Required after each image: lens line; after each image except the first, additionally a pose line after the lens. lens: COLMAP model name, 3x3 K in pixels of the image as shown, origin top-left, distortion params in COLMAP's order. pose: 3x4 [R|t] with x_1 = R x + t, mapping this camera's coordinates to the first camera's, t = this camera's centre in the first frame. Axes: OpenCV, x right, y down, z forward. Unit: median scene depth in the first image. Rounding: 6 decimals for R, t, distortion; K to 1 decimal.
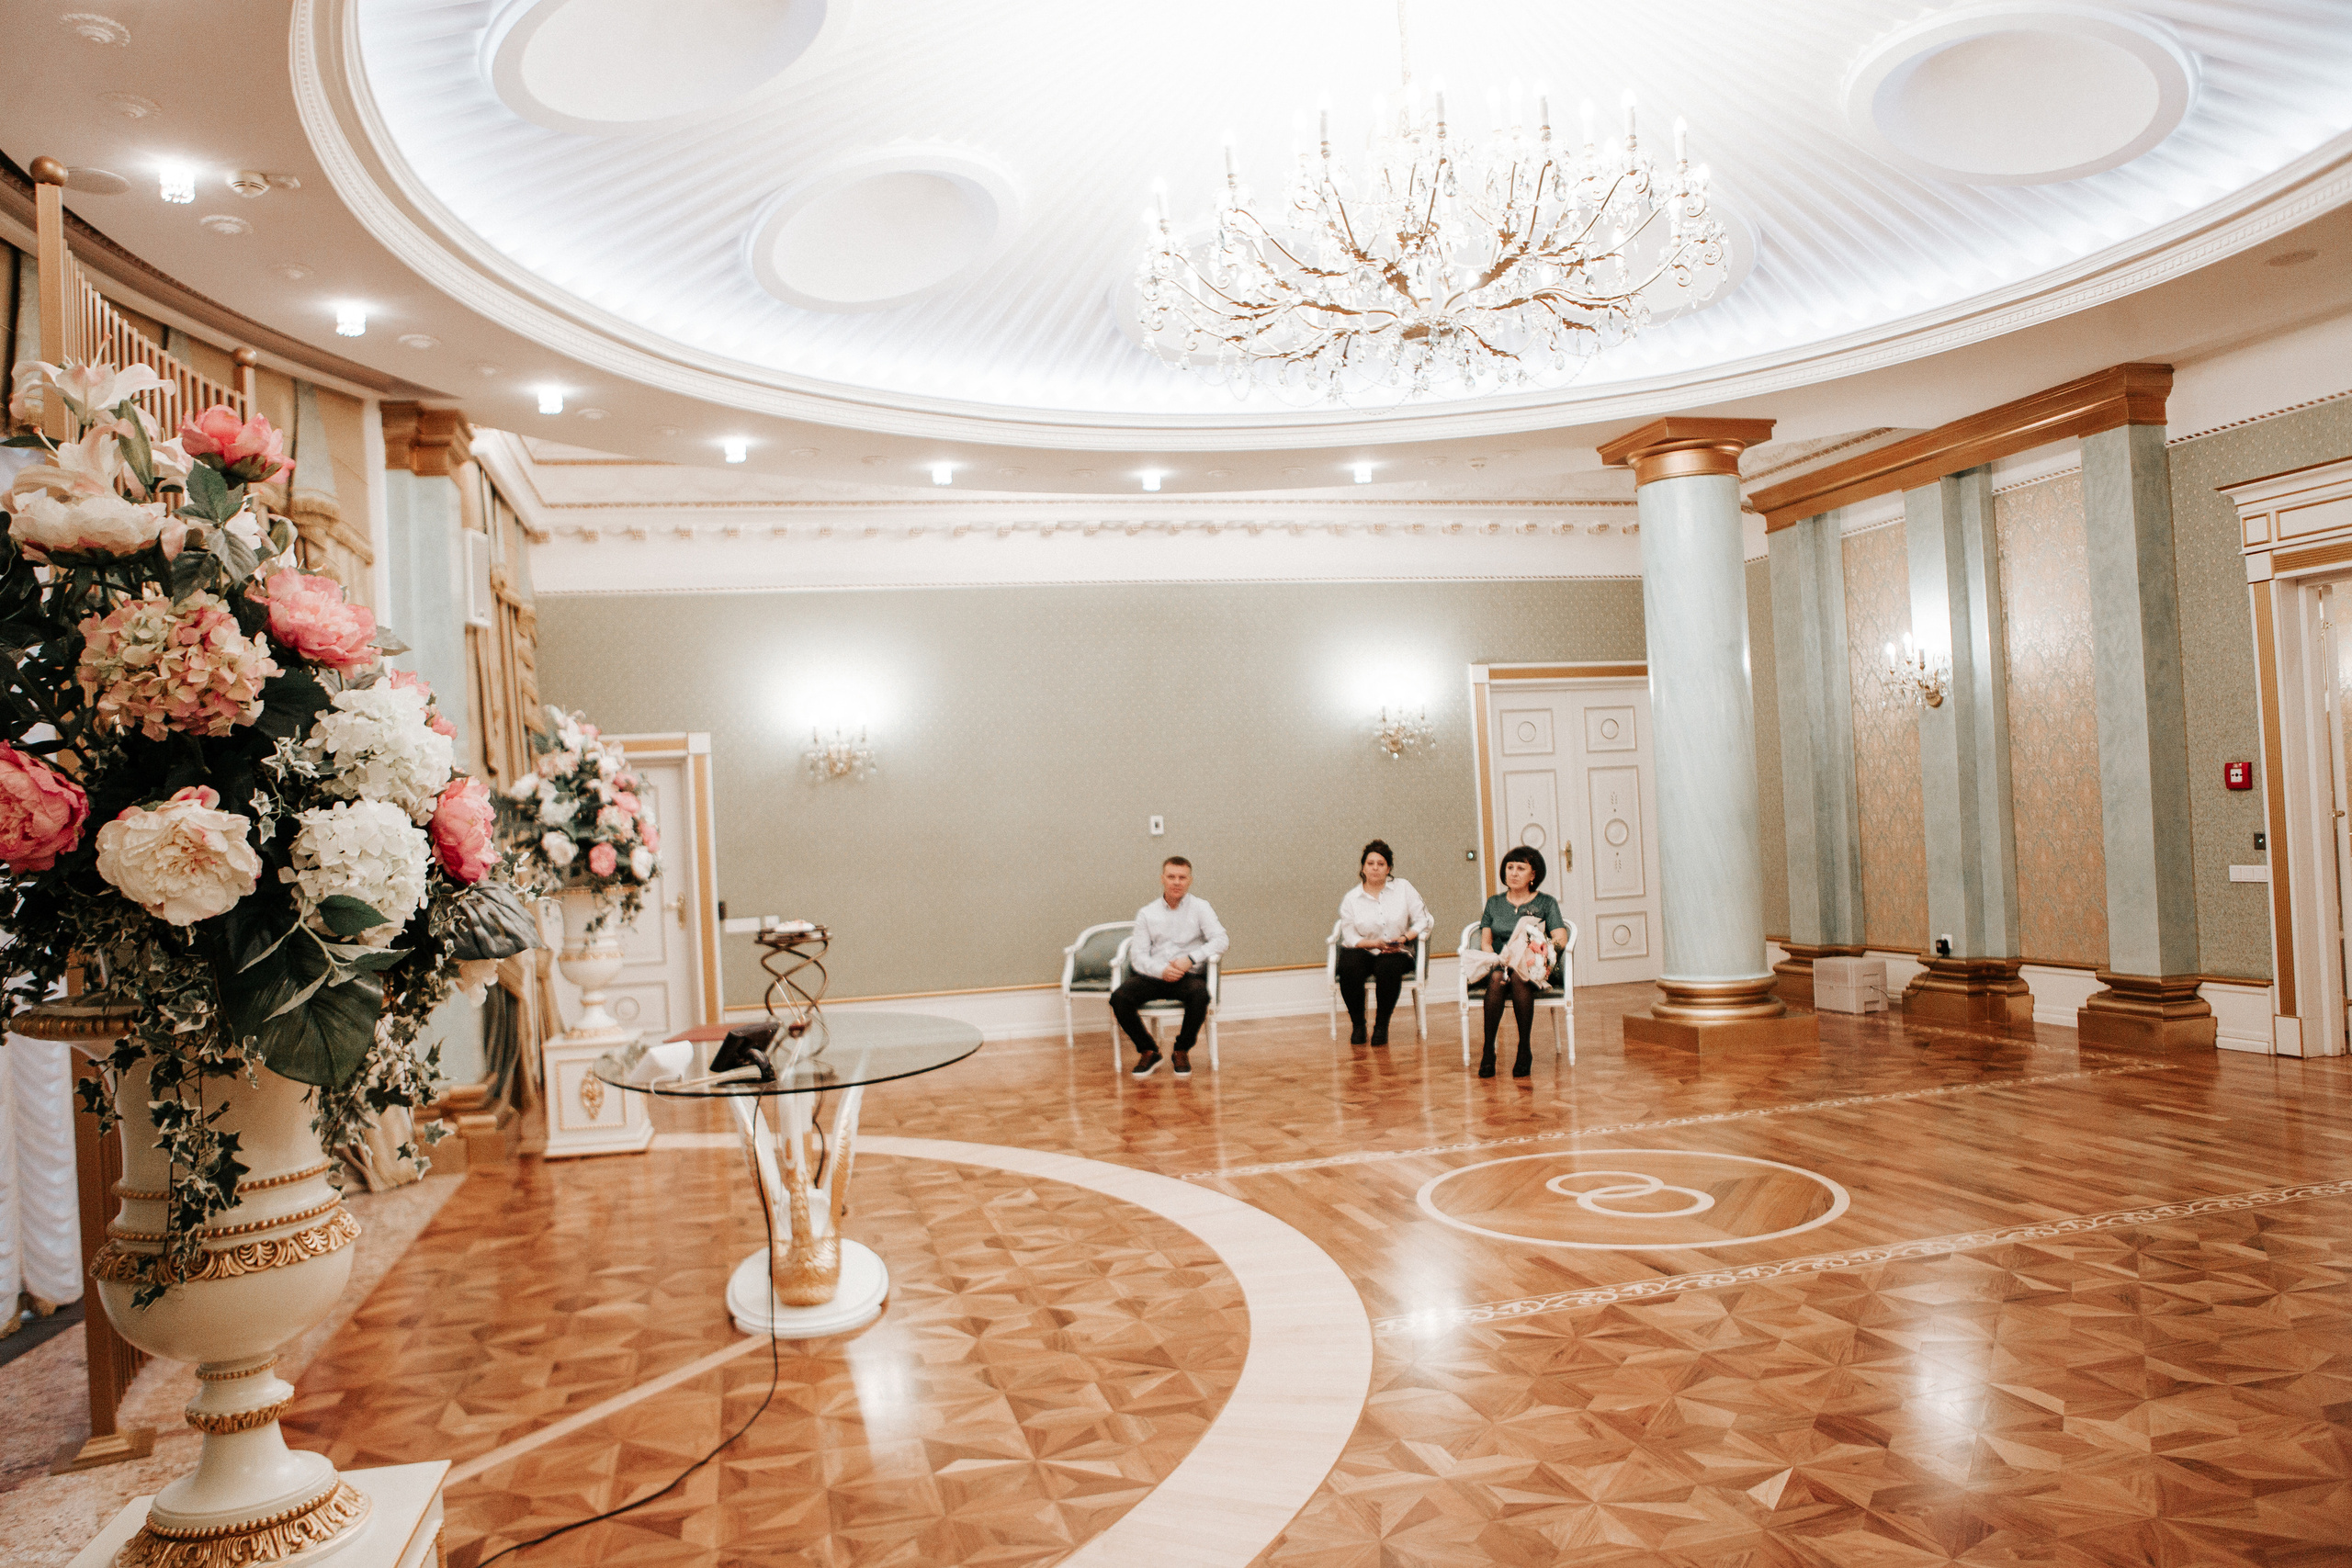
lens RADIAL K [[1634.8, 0, 1148.0], [0, 1634.8, 795.9], [0, 0, 1]] dist [-0.107589, 0.081873]
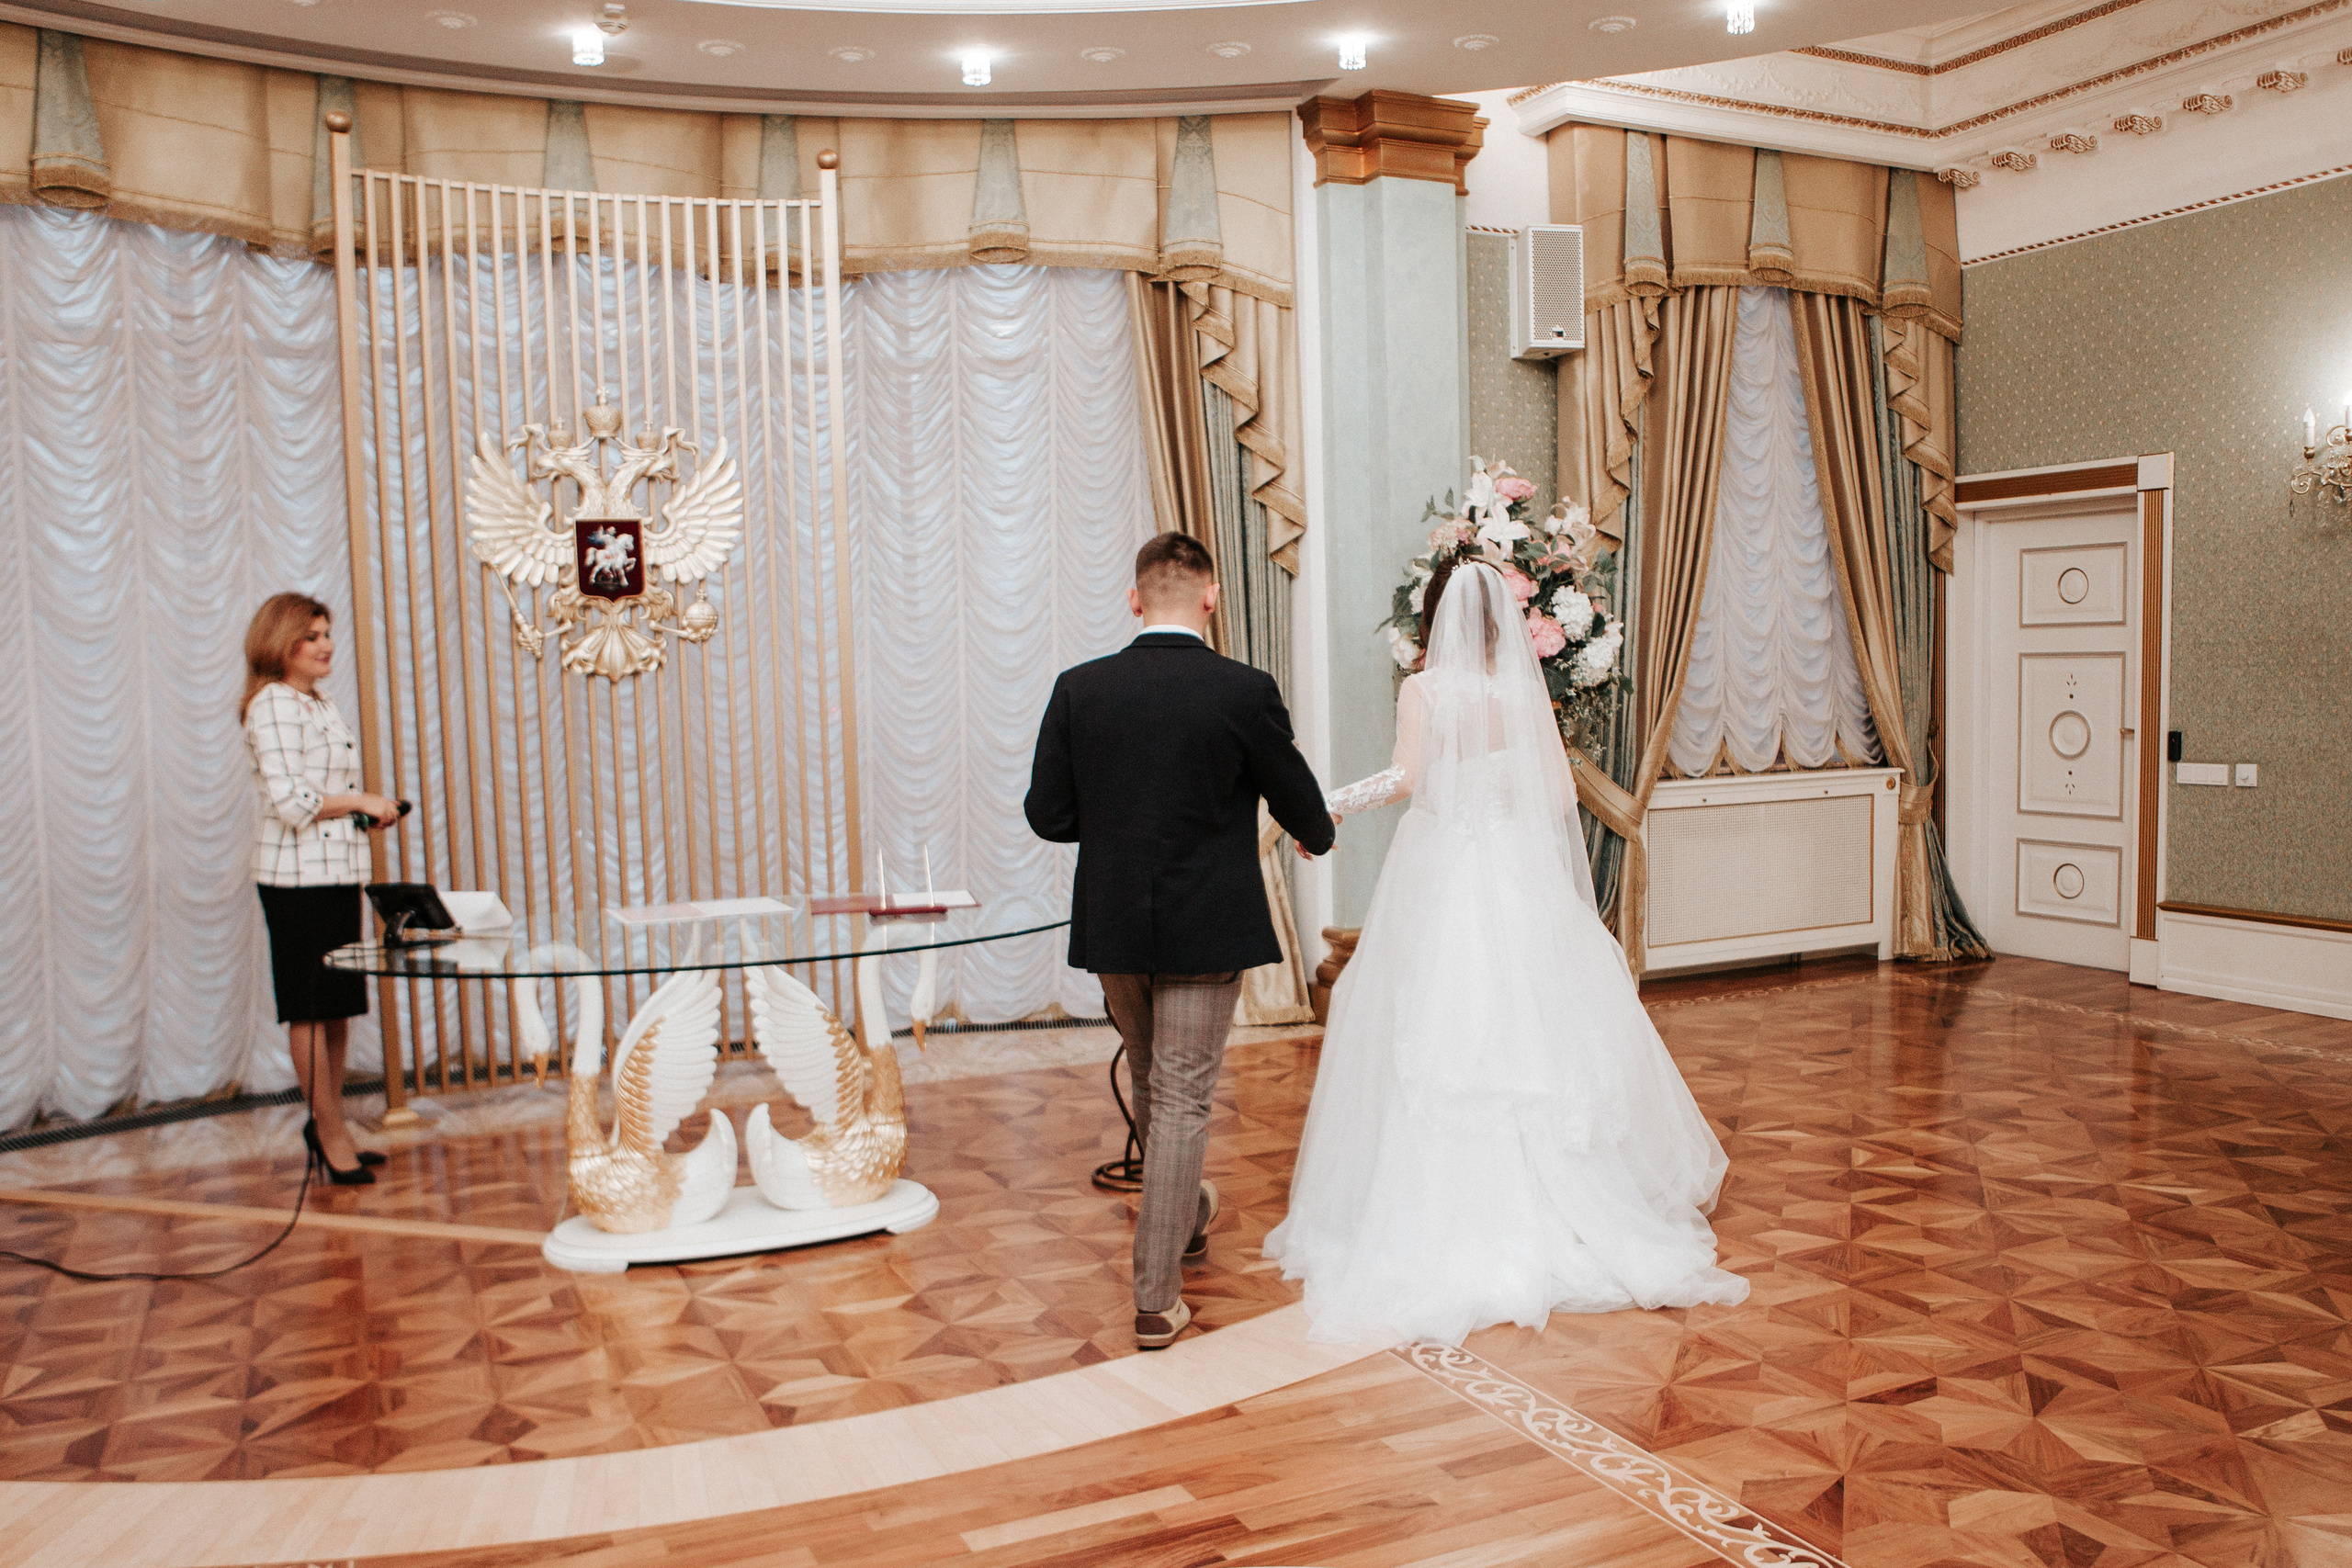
lens RADIAL K [[1872.5, 0, 1197.3], [0, 1872.5, 828.1], [0, 0, 1]] dist [-0.111848, 0.090451]
pose [[0.199916, 0.131619, -0.970932, 0.686524], [0.032021, 0.989530, 0.140733, -0.015247], [0.979290, -0.059225, 0.193609, 1.021069]]
